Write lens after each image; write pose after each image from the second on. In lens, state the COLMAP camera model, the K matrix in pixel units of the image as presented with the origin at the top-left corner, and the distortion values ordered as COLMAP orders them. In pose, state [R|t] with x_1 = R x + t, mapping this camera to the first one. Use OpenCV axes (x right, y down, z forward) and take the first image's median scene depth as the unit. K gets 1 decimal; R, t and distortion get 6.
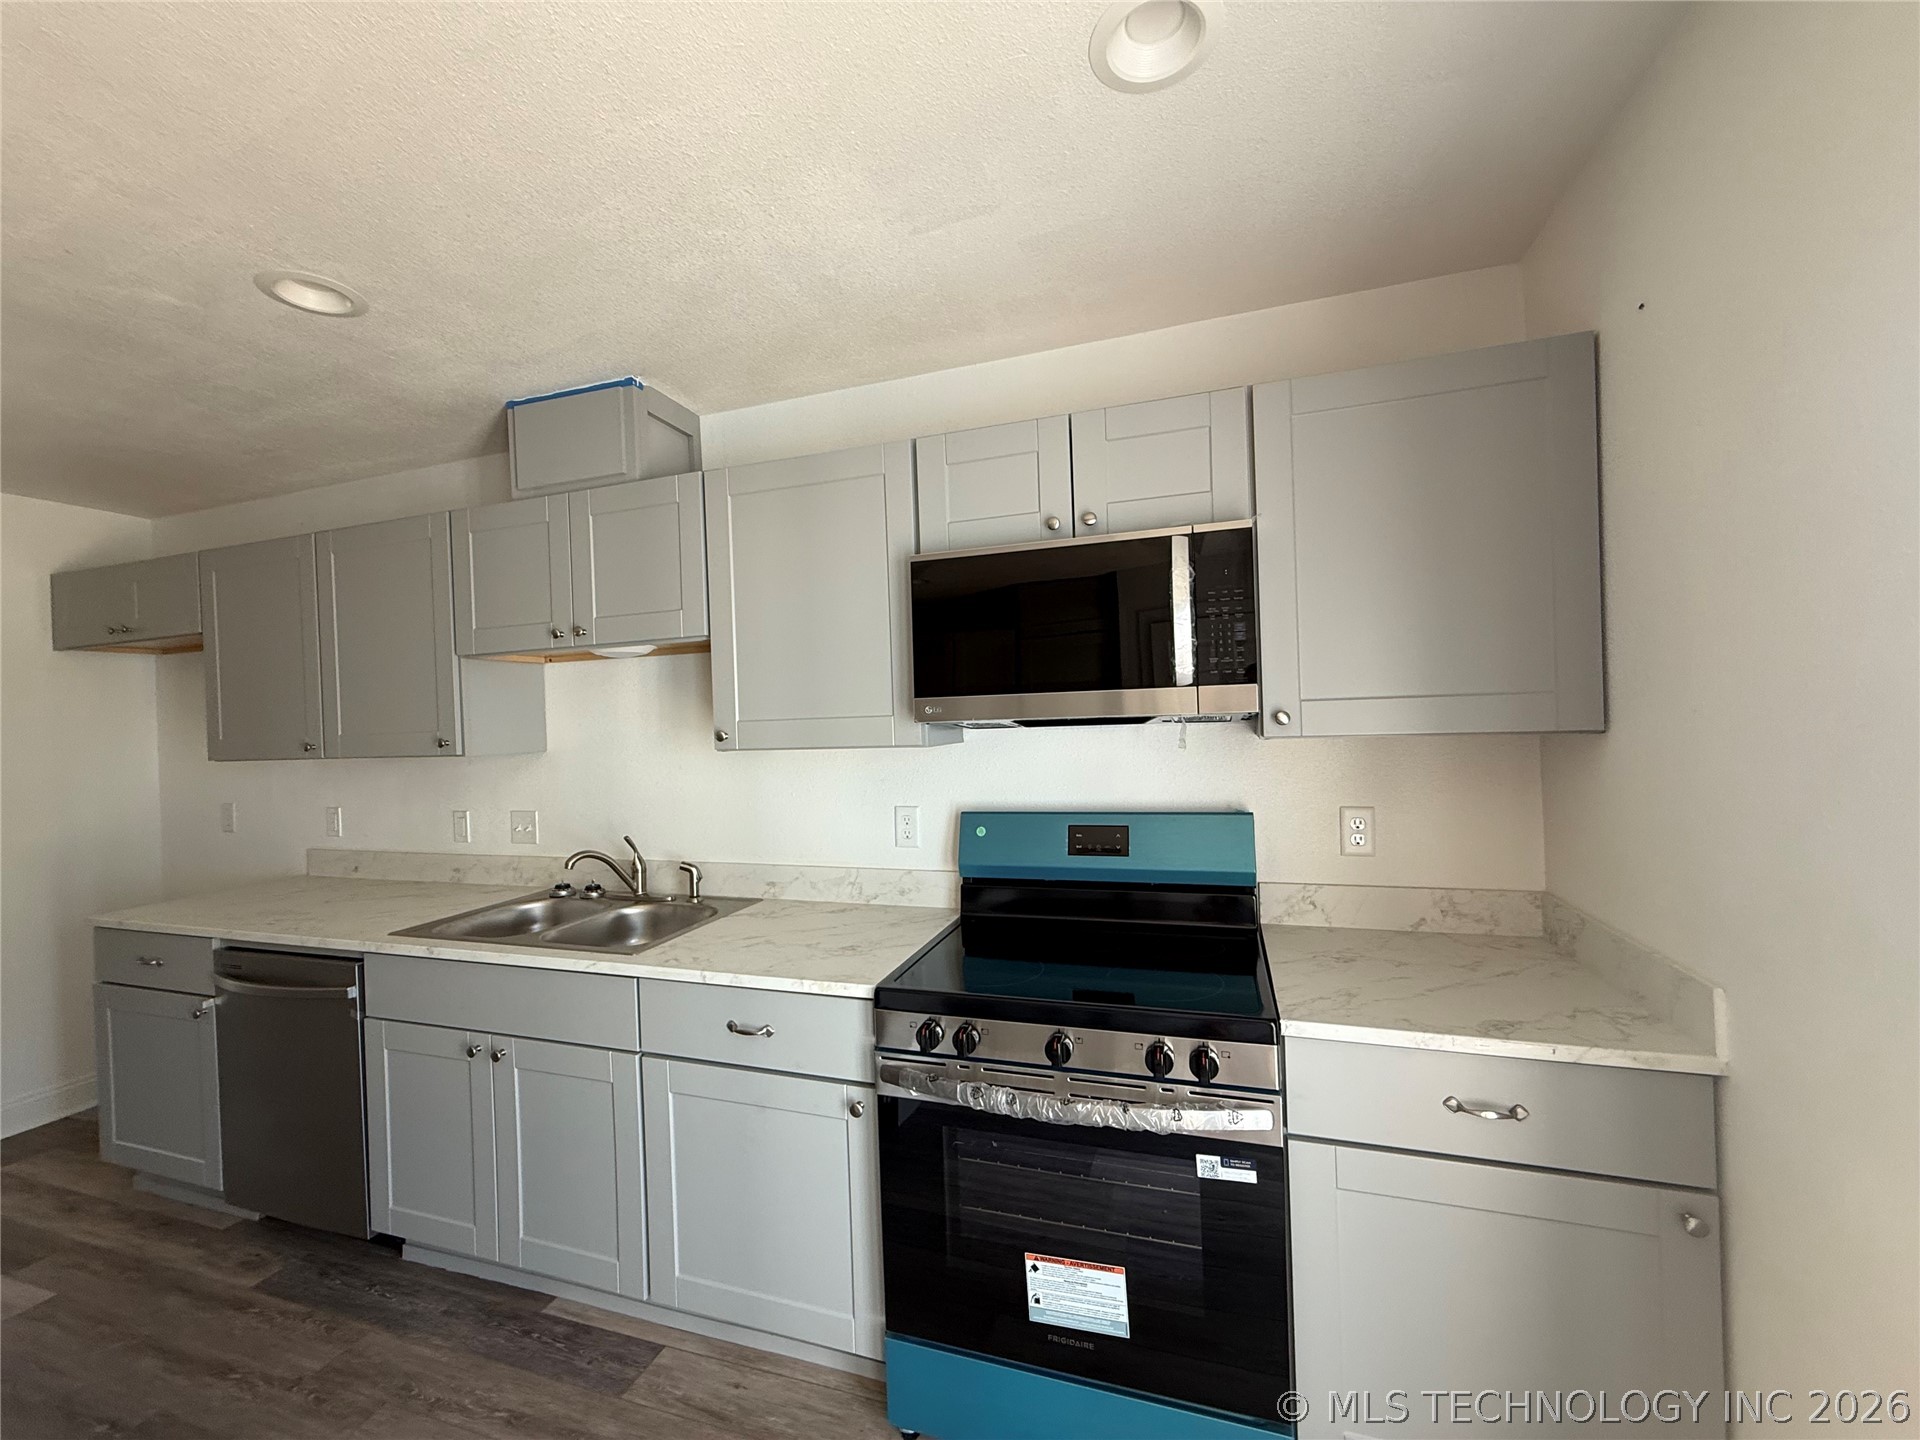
lens RADIAL K [[763.6, 0, 958.7], [0, 763.6, 718.6], [0, 0, 1]] dist [-0.001257, 0.000383]
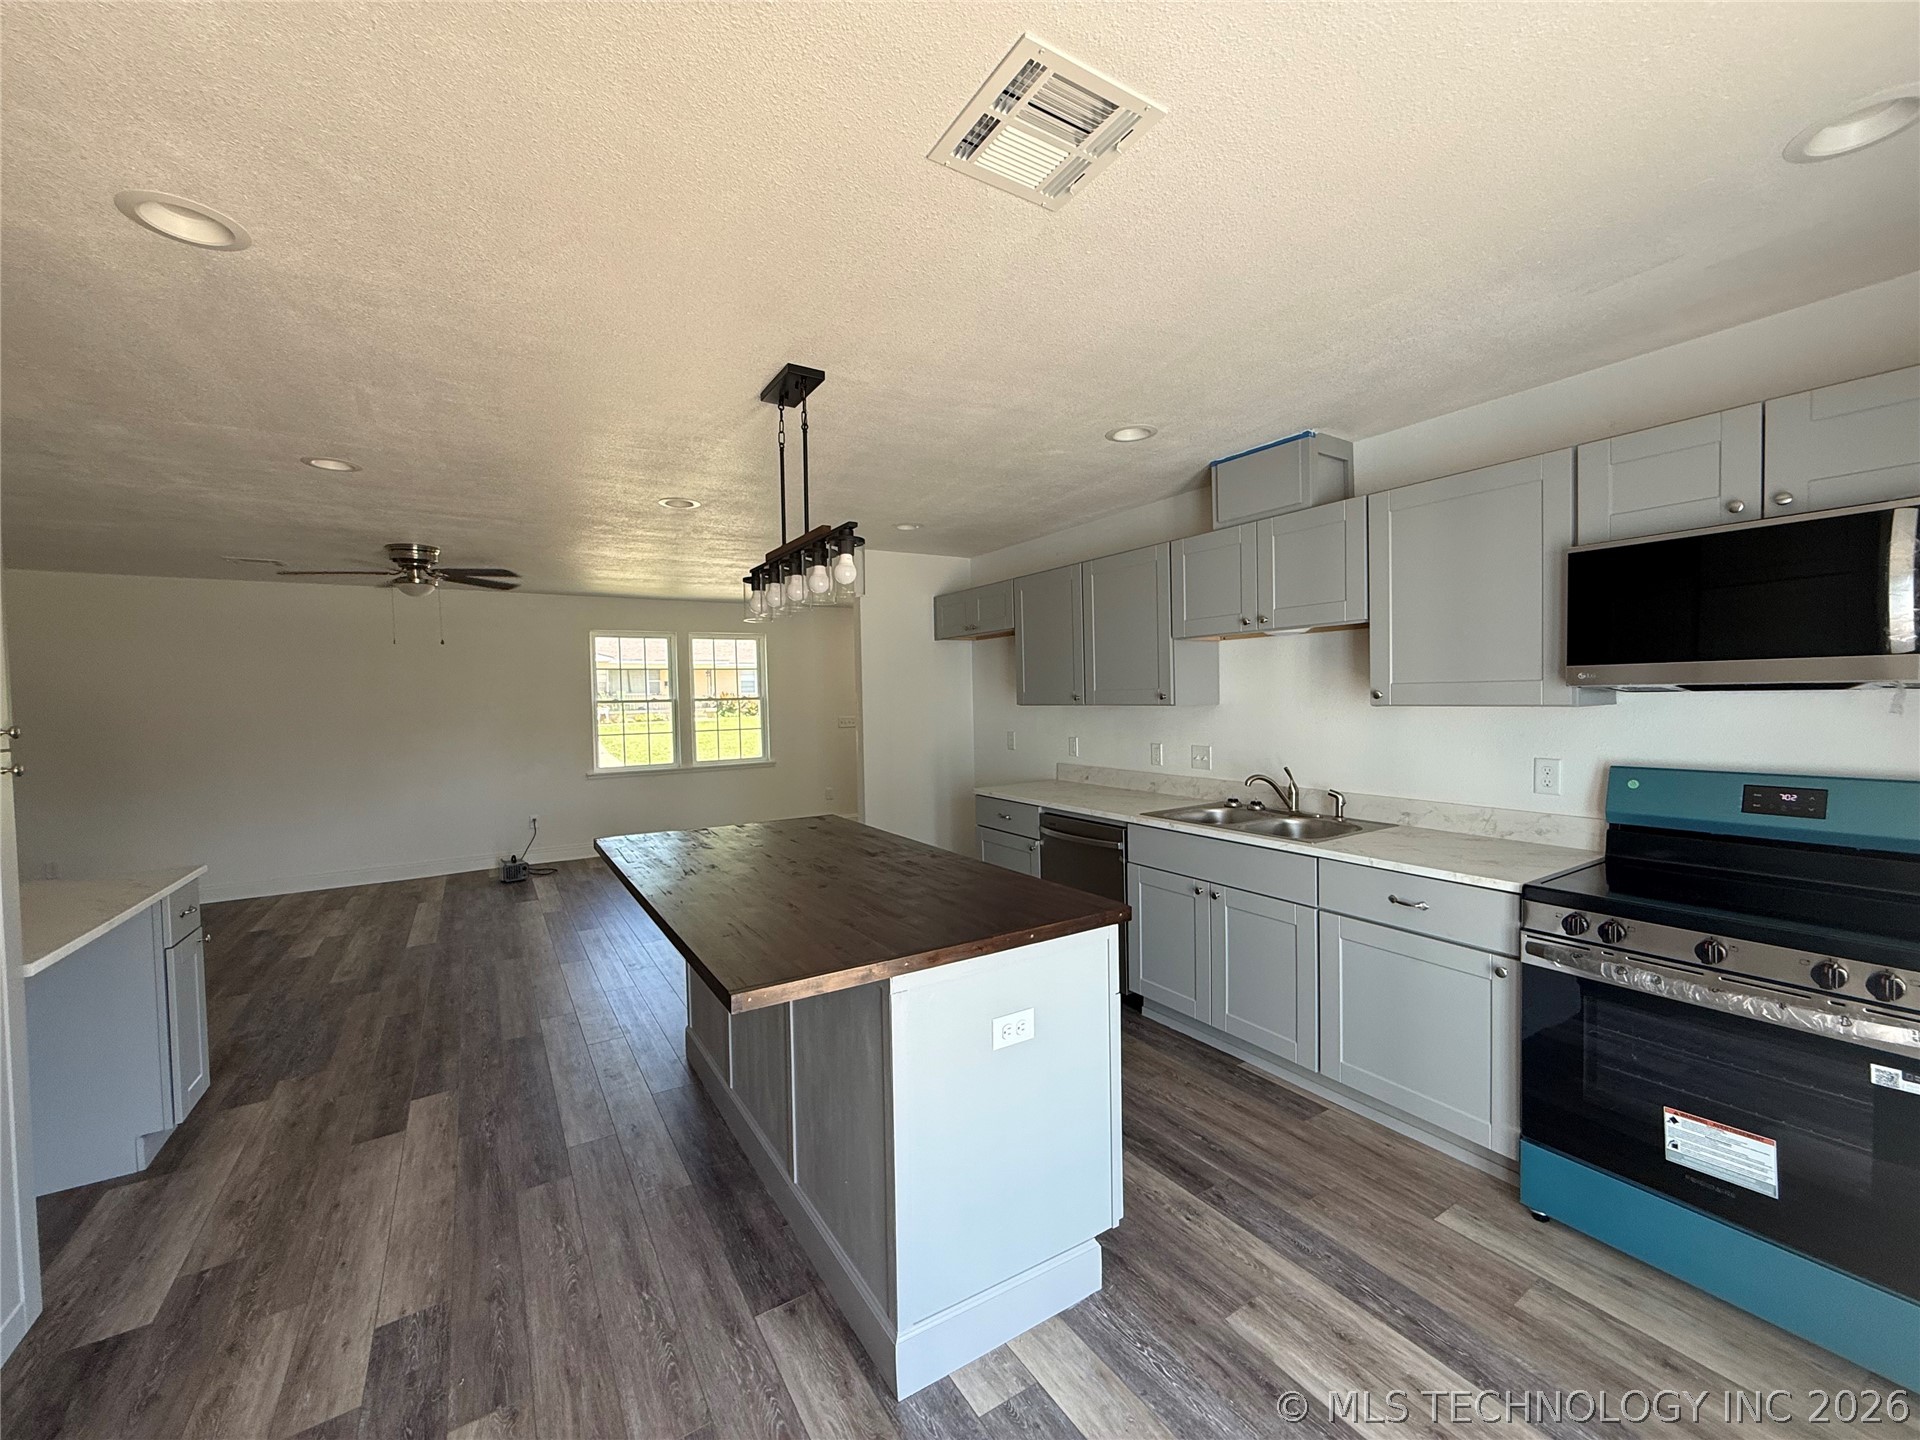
lens RADIAL K [[763.6, 0, 956.3], [0, 763.6, 719.5], [0, 0, 1]] dist [-0.001257, 0.000383]
pose [[0.768353, 0.038139, -0.638889, -0.023231], [-0.005382, 0.998573, 0.053138, -0.000871], [0.640004, -0.037391, 0.767461, -0.519510]]
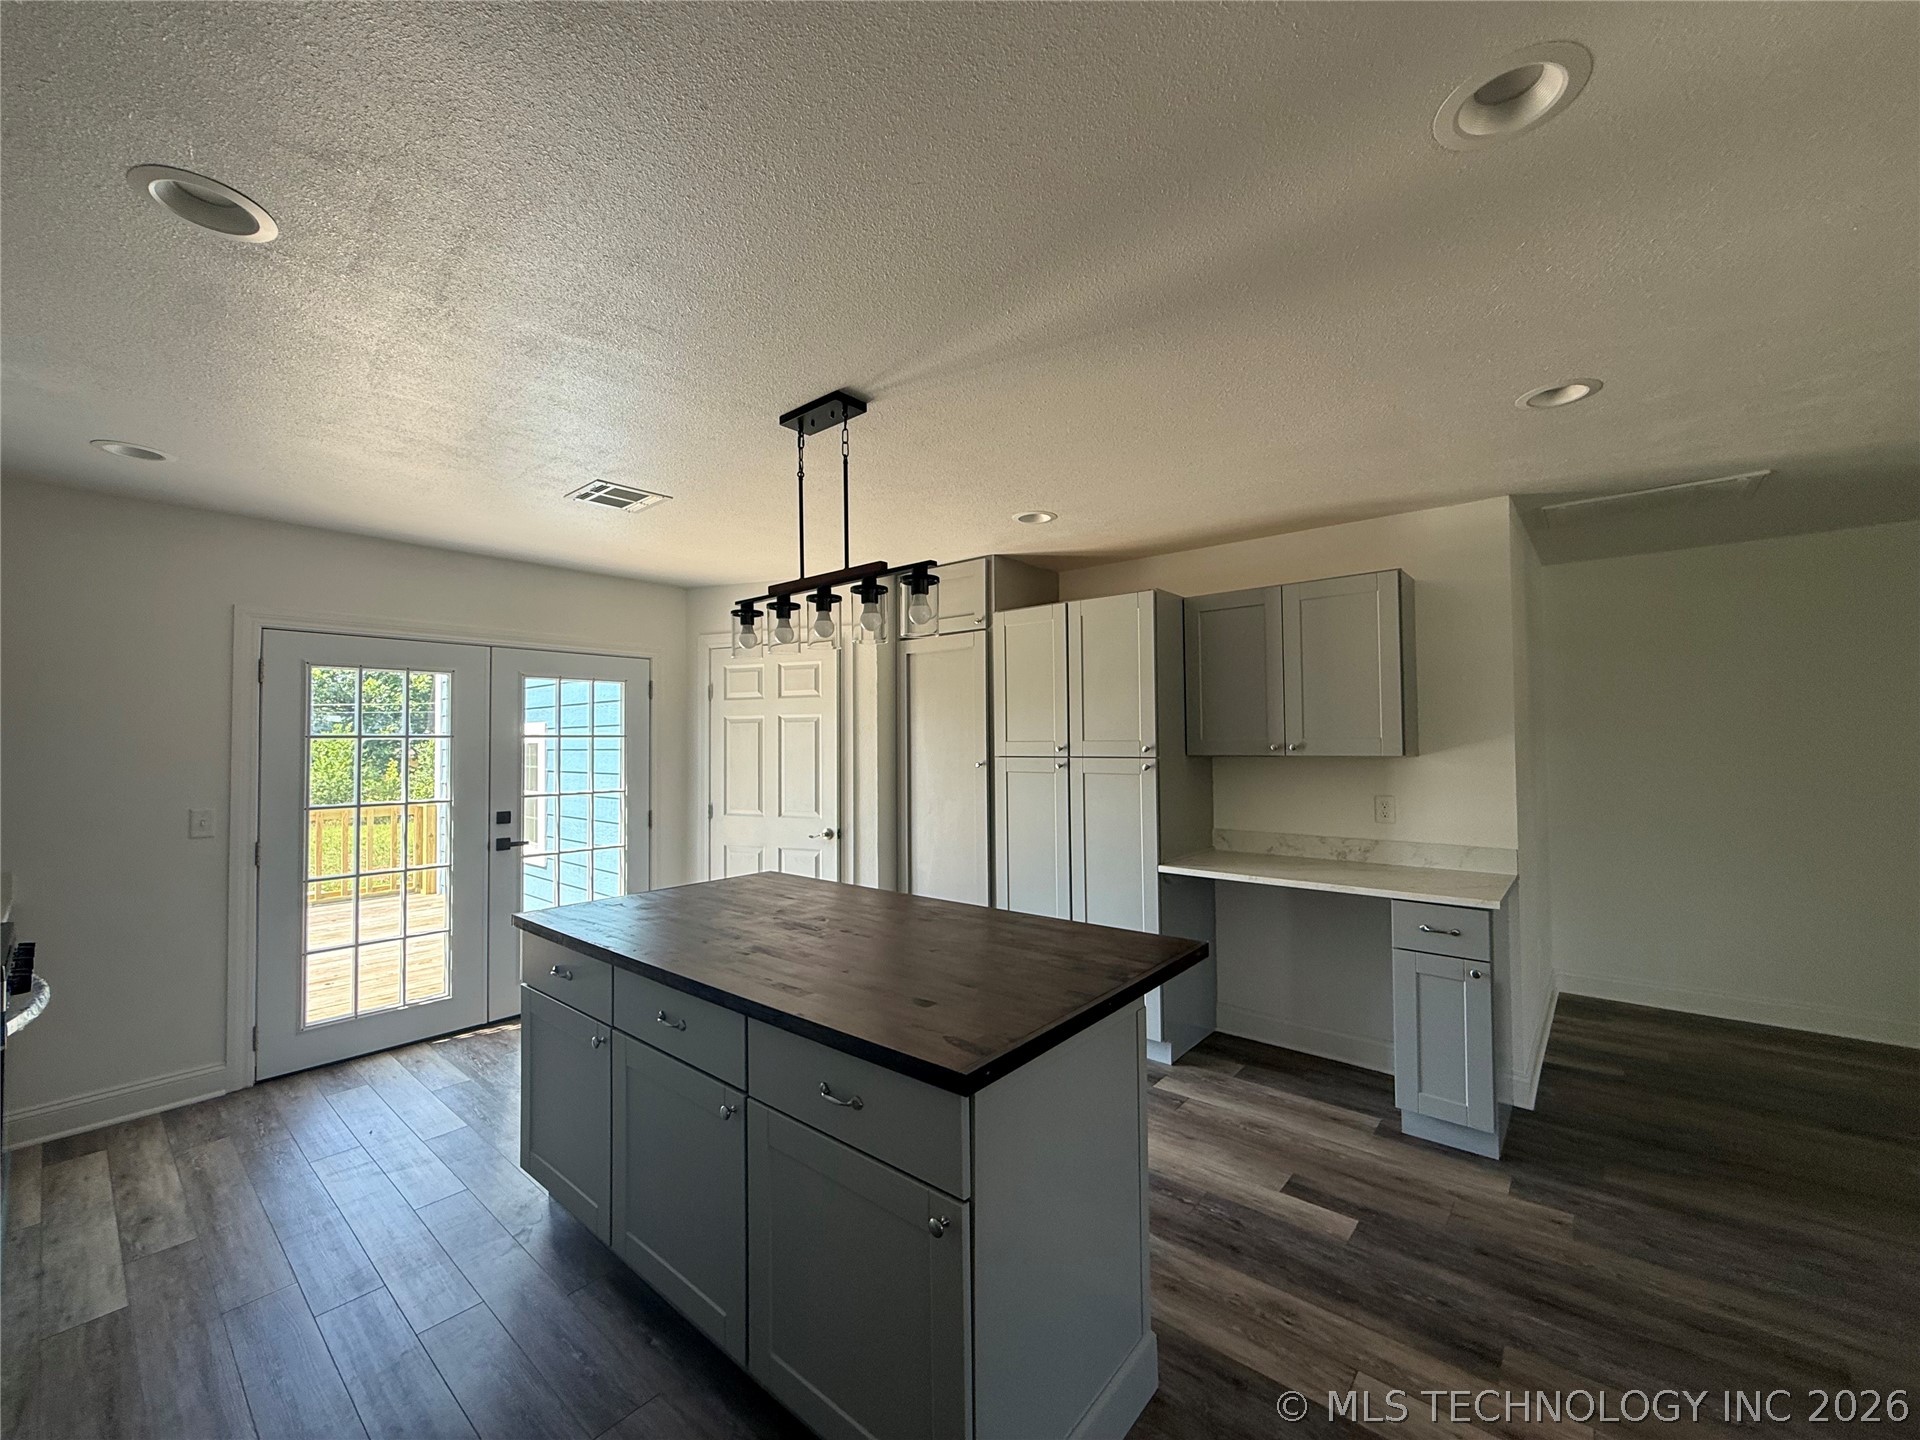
lens RADIAL K [[763.6, 0, 961.6], [0, 763.6, 718.2], [0, 0, 1]] dist [-0.001257, 0.000383]
pose [[-0.925735, 0.053504, 0.374369, -1.635201], [0.040634, 0.998283, -0.042192, 0.050271], [-0.375983, -0.023846, -0.926320, 1.255187]]
